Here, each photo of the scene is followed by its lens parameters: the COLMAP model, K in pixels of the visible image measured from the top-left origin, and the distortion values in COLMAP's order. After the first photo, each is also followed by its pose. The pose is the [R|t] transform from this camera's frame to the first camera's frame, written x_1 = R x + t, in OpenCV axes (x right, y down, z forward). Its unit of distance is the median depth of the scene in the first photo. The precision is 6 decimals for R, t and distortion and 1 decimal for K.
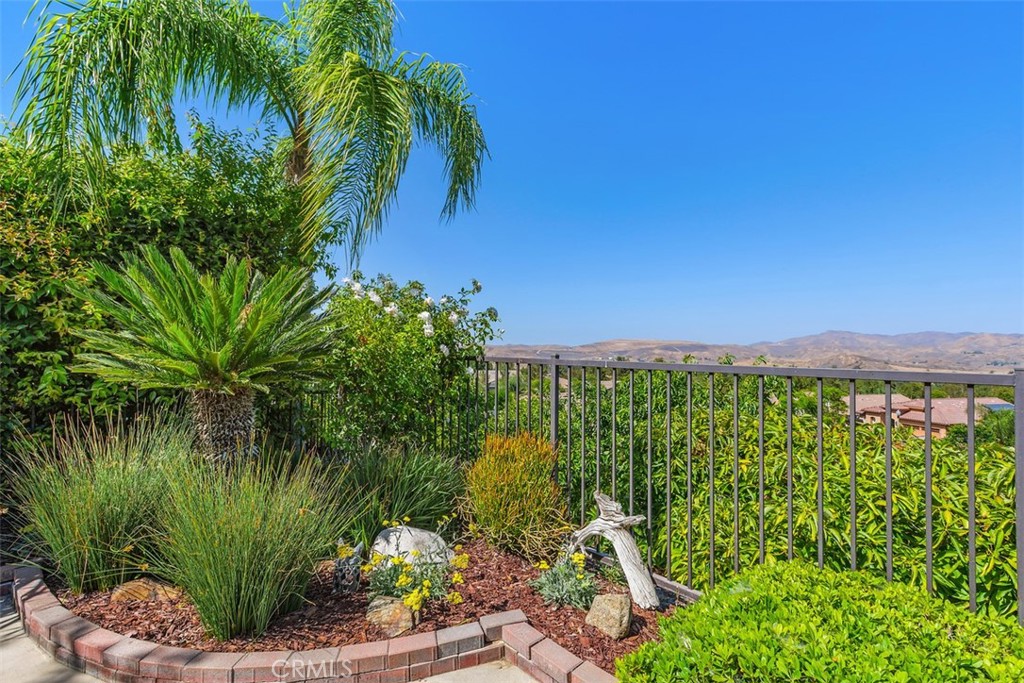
lens RADIAL K [[468.6, 0, 512.0], [0, 468.6, 341.5], [0, 0, 1]] dist [0.015893, 0.000065]
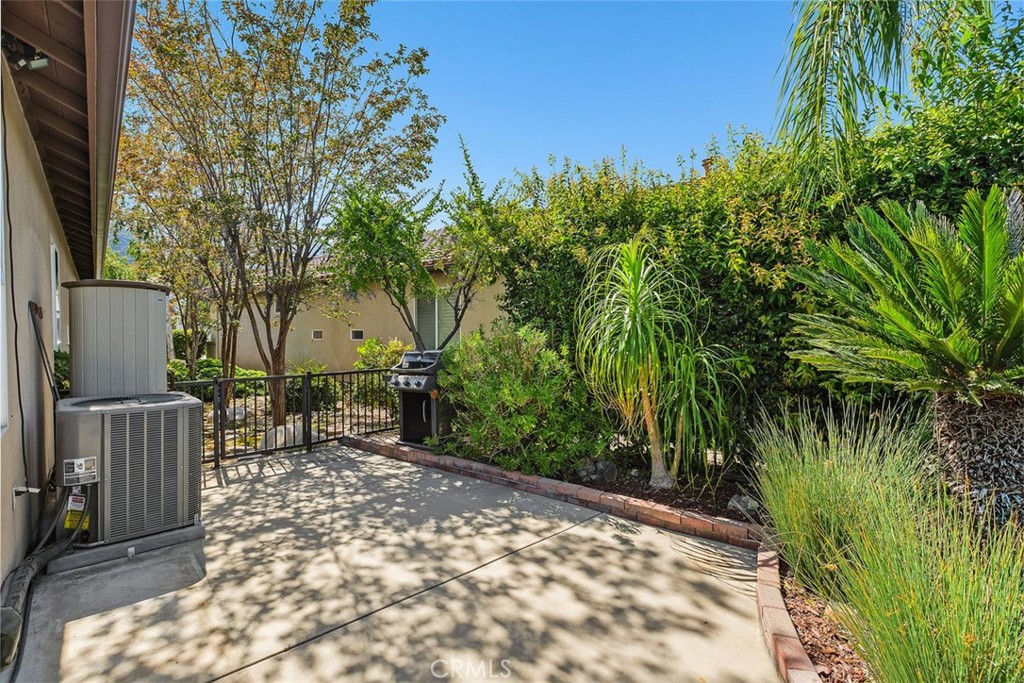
lens RADIAL K [[468.6, 0, 512.0], [0, 468.6, 341.5], [0, 0, 1]] dist [0.015893, 0.000065]
pose [[0.119915, 0.013334, -0.992695, -0.022861], [0.021071, 0.999650, 0.015973, 0.002126], [0.992560, -0.022833, 0.119592, 0.259595]]
